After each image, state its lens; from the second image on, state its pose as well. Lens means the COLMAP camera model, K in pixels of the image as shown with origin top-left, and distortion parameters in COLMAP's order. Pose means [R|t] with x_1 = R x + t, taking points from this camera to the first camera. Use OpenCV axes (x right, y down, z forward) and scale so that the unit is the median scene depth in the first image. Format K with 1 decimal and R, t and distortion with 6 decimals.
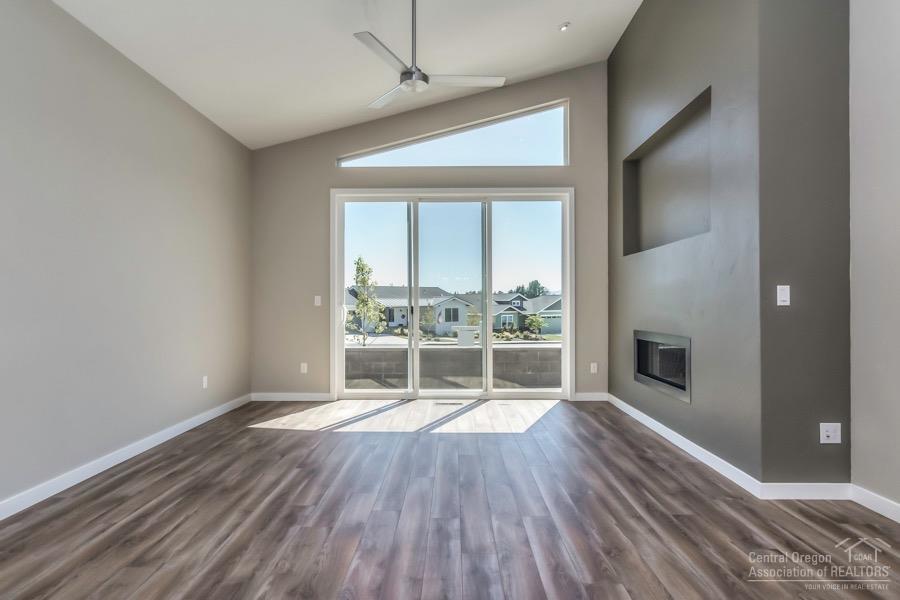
lens RADIAL K [[473.5, 0, 450.2], [0, 473.5, 301.1], [0, 0, 1]] dist [0.000344, 0.000148]
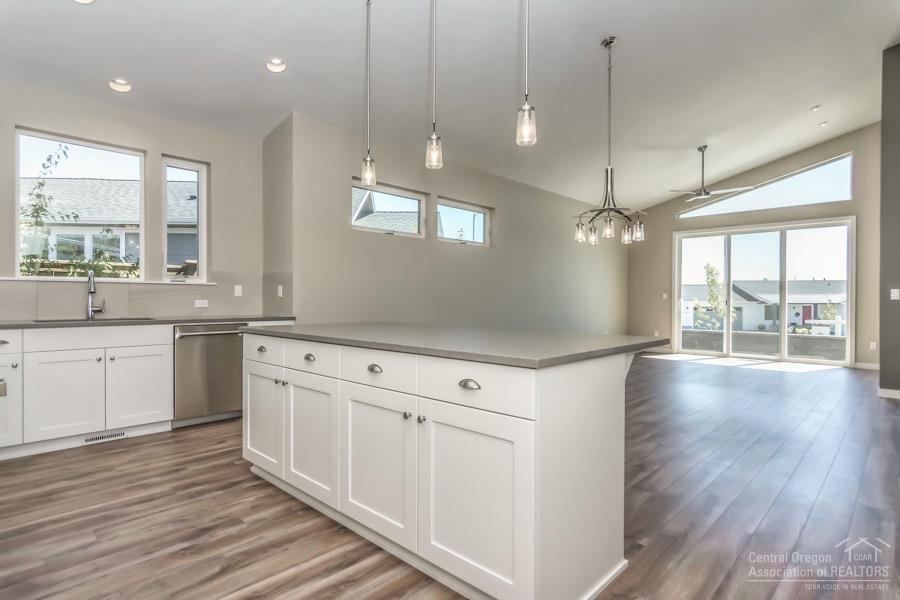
lens RADIAL K [[473.5, 0, 450.2], [0, 473.5, 301.1], [0, 0, 1]] dist [0.000344, 0.000148]
pose [[0.727372, 0.009101, -0.686182, 0.661771], [-0.002667, 0.999942, 0.010436, -0.000003], [0.686238, -0.005761, 0.727355, -1.575039]]
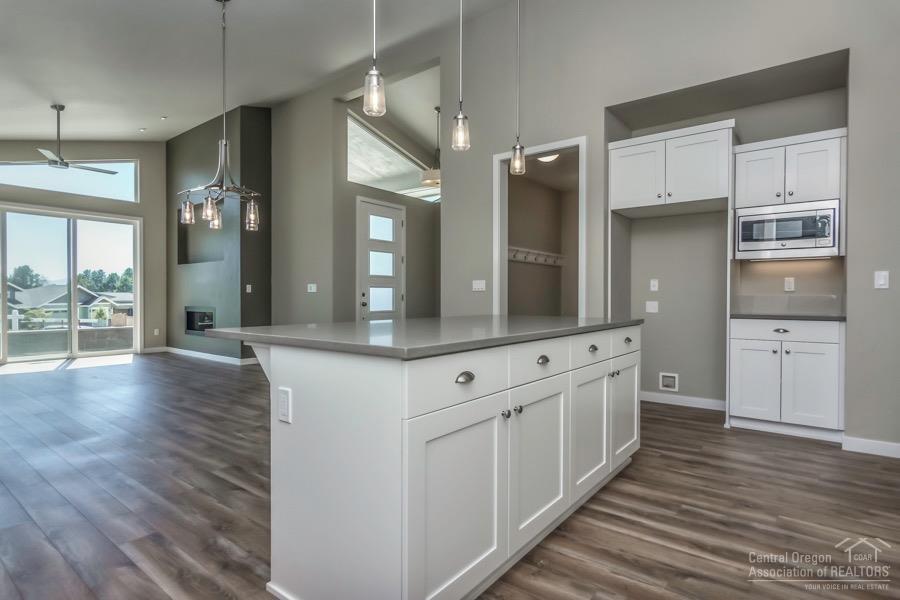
lens RADIAL K [[473.5, 0, 450.2], [0, 473.5, 301.1], [0, 0, 1]] dist [0.000344, 0.000148]
pose [[0.608229, -0.003430, 0.793754, -0.687193], [-0.008209, 0.999910, 0.010611, 0.019033], [-0.793719, -0.012970, 0.608146, -1.442124]]
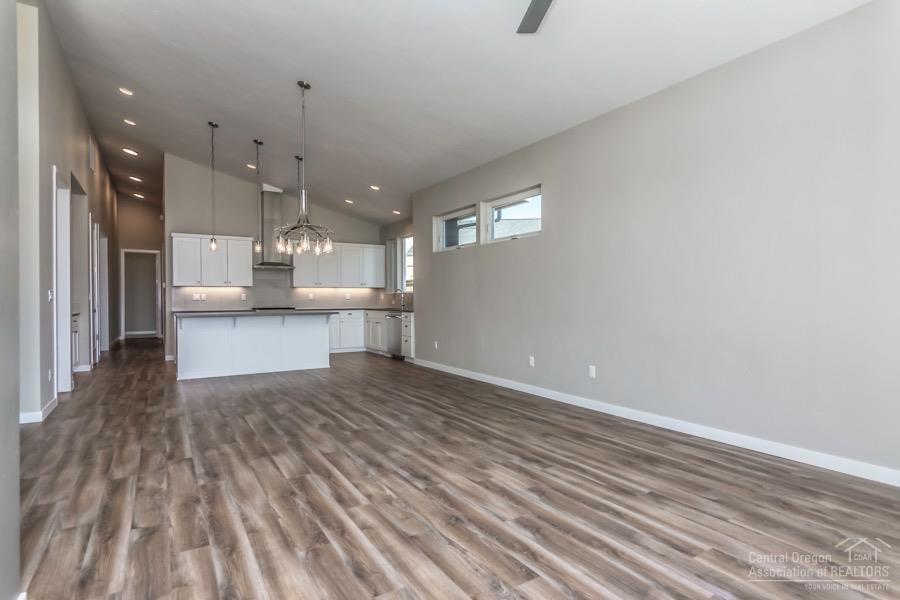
lens RADIAL K [[473.5, 0, 450.2], [0, 473.5, 301.1], [0, 0, 1]] dist [0.000344, 0.000148]
pose [[-0.847948, 0.010466, -0.529975, 0.475385], [0.009771, 0.999944, 0.004115, 0.005187], [0.529989, -0.001689, -0.848003, 1.706806]]
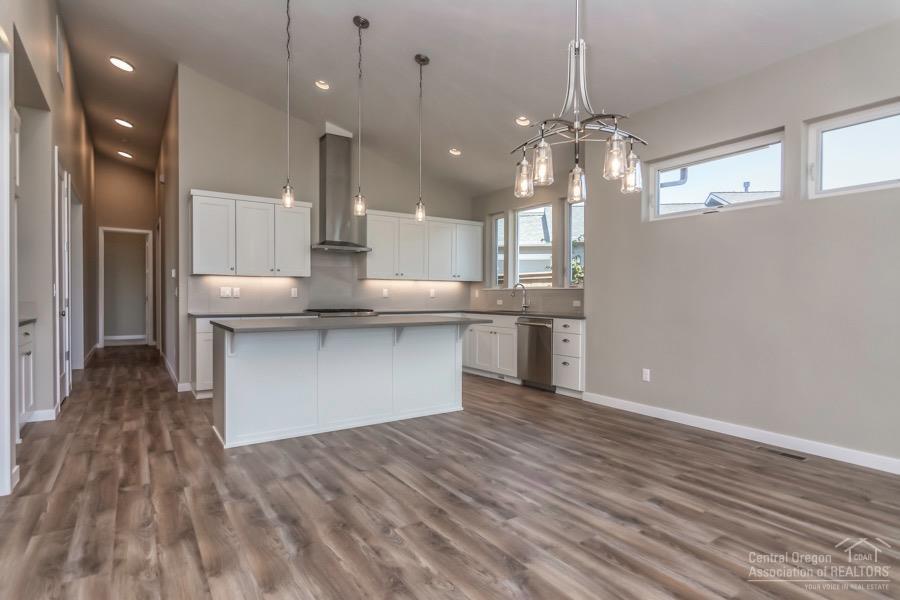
lens RADIAL K [[473.5, 0, 450.2], [0, 473.5, 301.1], [0, 0, 1]] dist [0.000344, 0.000148]
pose [[-0.824241, 0.005798, -0.566210, 0.592203], [0.000947, 0.999960, 0.008862, -0.002934], [0.566239, 0.006768, -0.824213, 0.399799]]
